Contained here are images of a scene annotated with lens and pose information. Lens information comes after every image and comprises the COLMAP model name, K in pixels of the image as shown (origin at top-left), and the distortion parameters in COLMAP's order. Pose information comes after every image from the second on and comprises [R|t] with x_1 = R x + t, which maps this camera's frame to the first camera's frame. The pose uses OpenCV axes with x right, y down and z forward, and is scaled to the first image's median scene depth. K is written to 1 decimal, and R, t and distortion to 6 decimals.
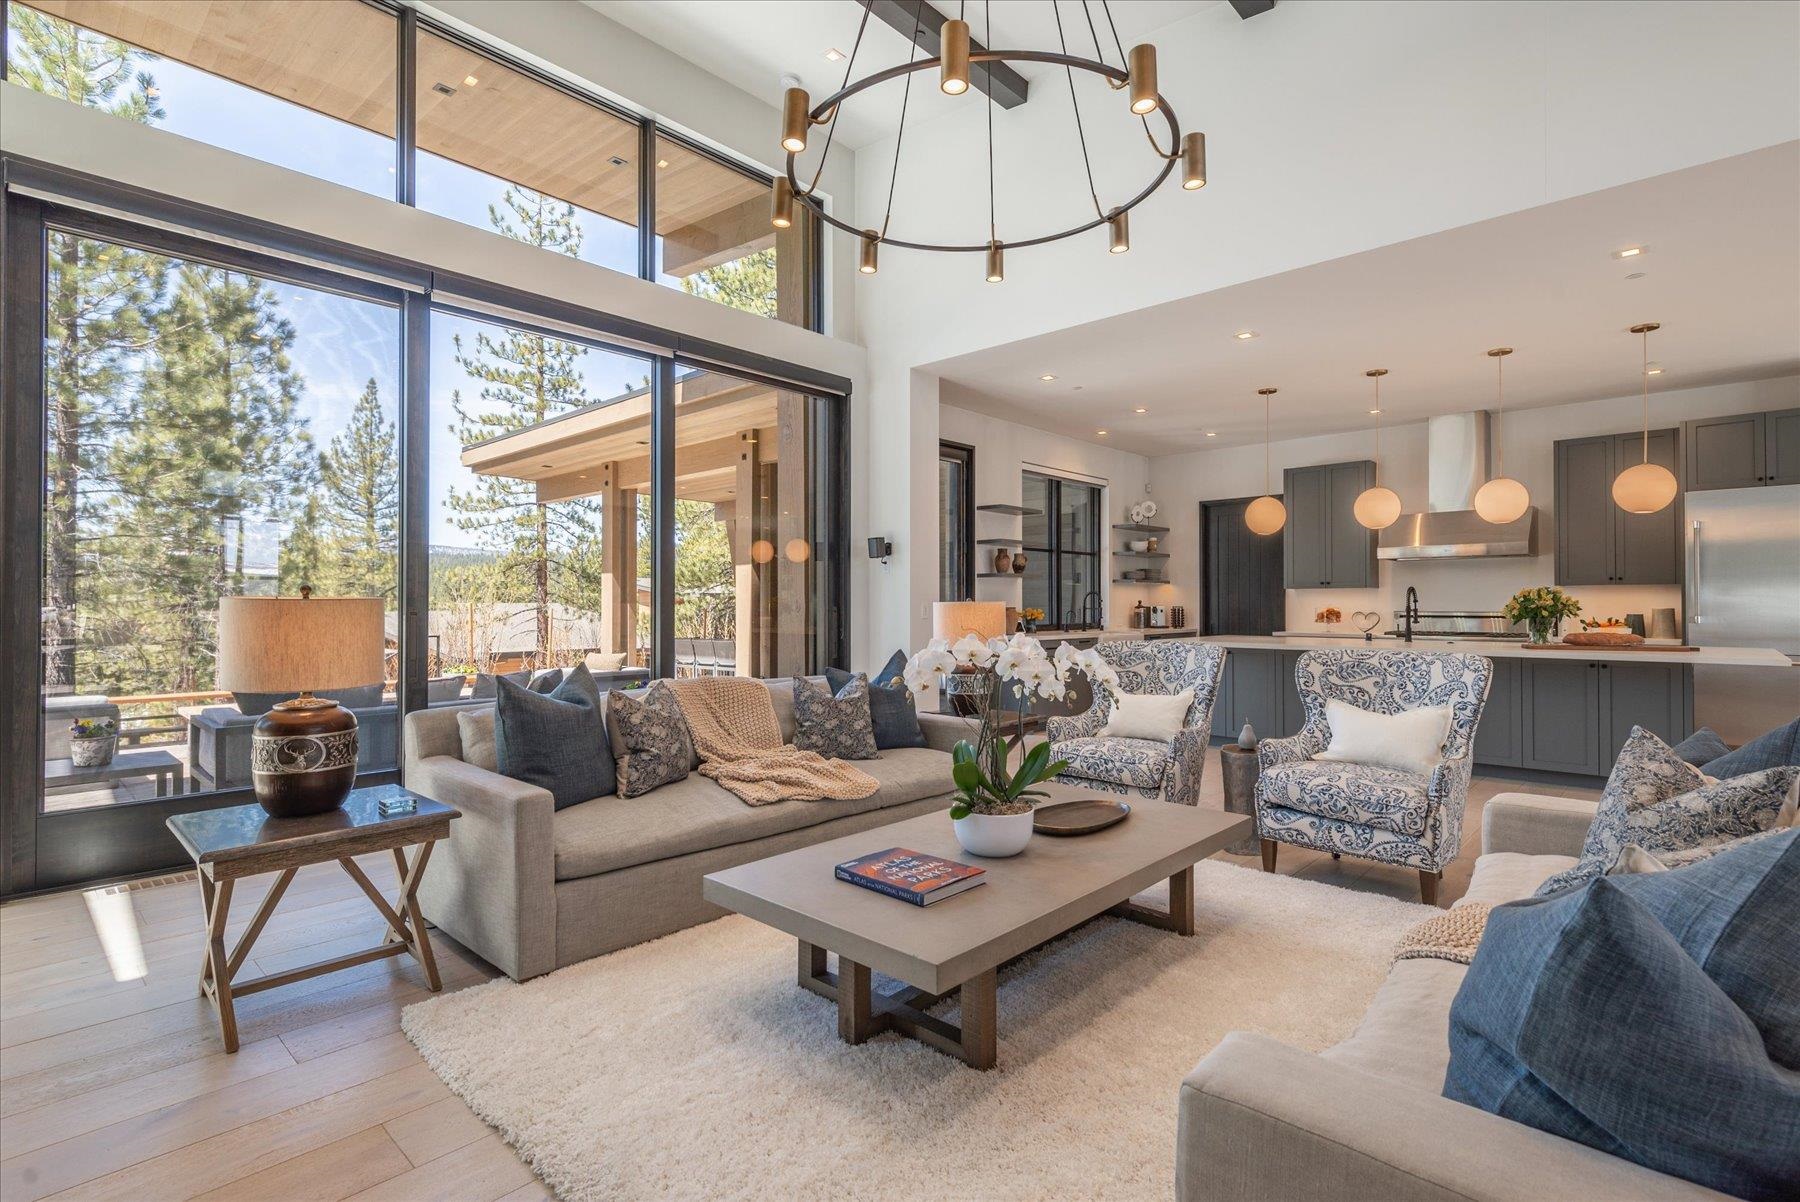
lens RADIAL K [[853.4, 0, 900.0], [0, 853.4, 601.0], [0, 0, 1]] dist [0.000636, 0.000143]
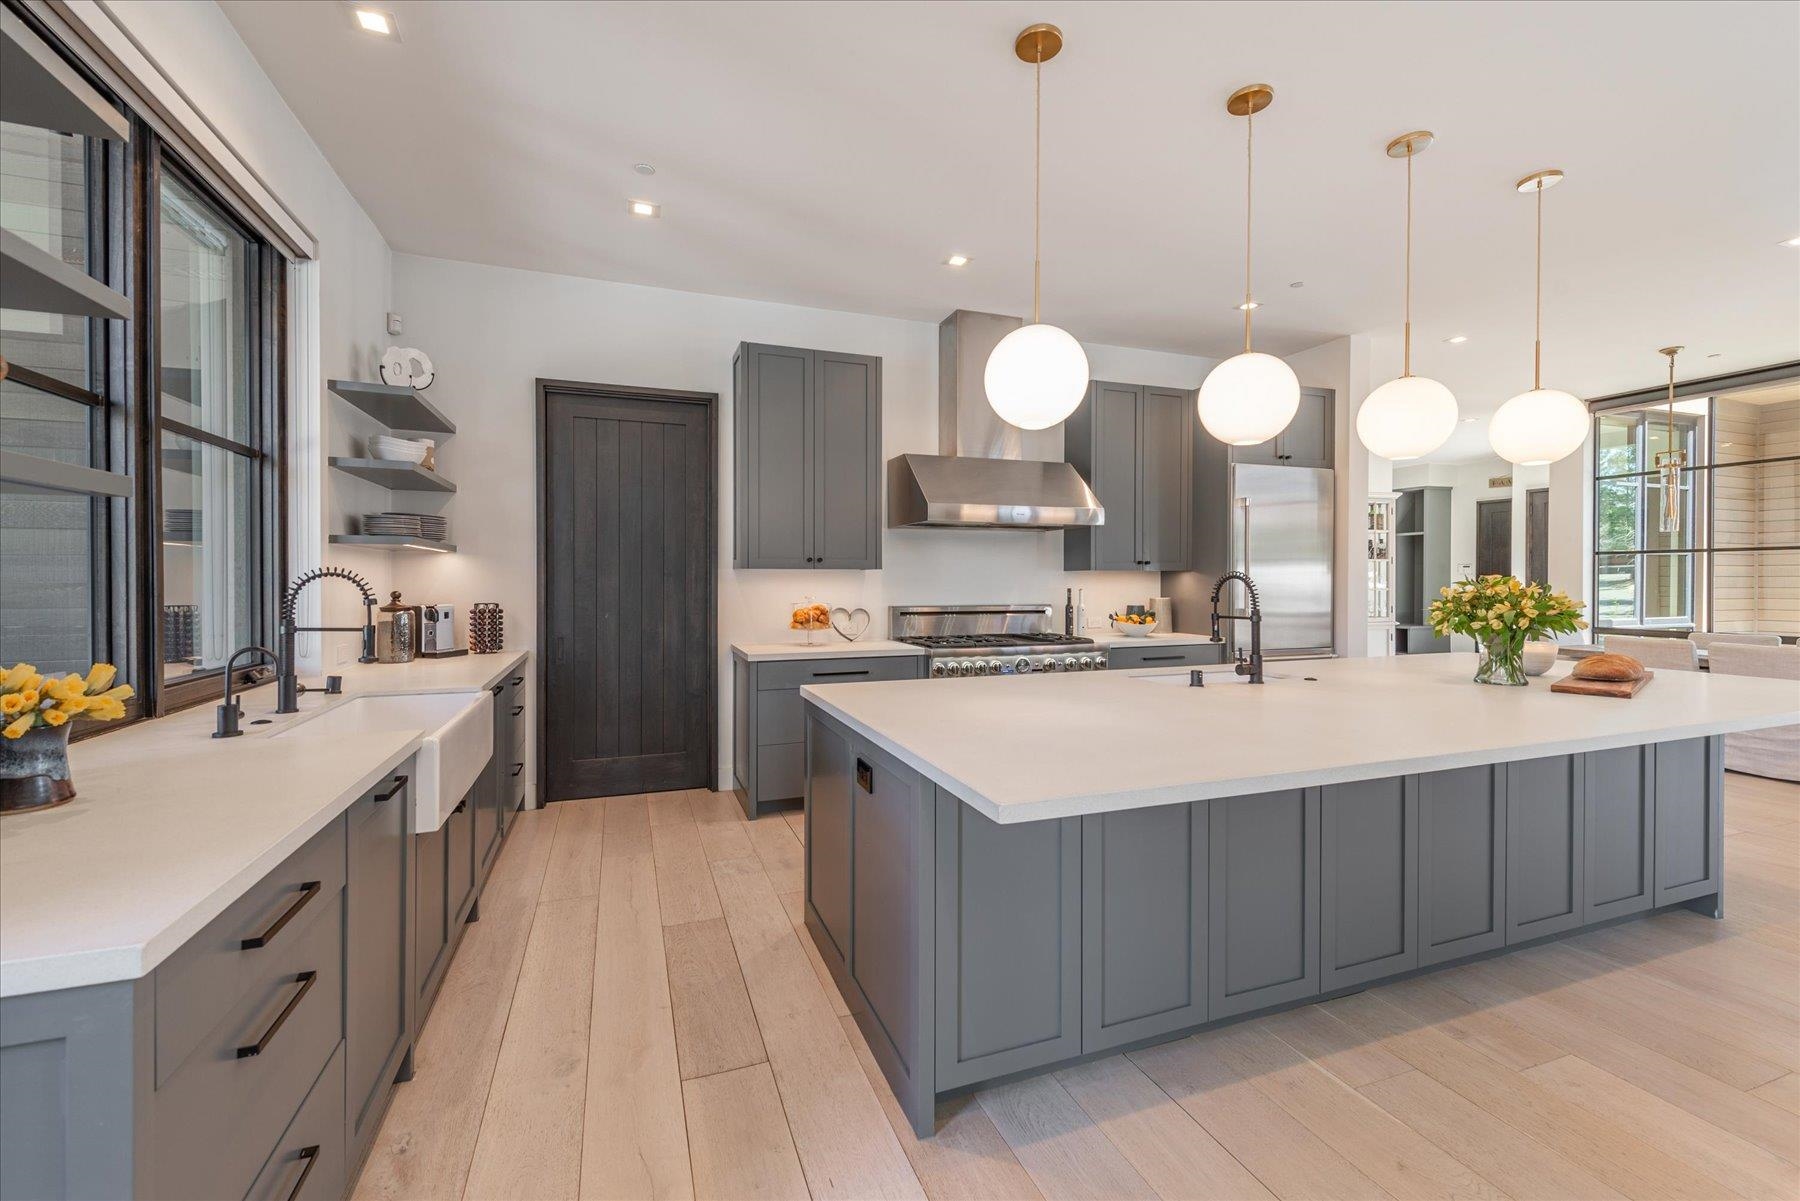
lens RADIAL K [[729.9, 0, 900.0], [0, 729.9, 600.5], [0, 0, 1]] dist [-0.000734, 0.000022]
pose [[0.459868, -0.026653, 0.887587, 0.087110], [-0.008648, 0.999368, 0.034490, -0.010339], [-0.887945, -0.023537, 0.459347, 0.641275]]
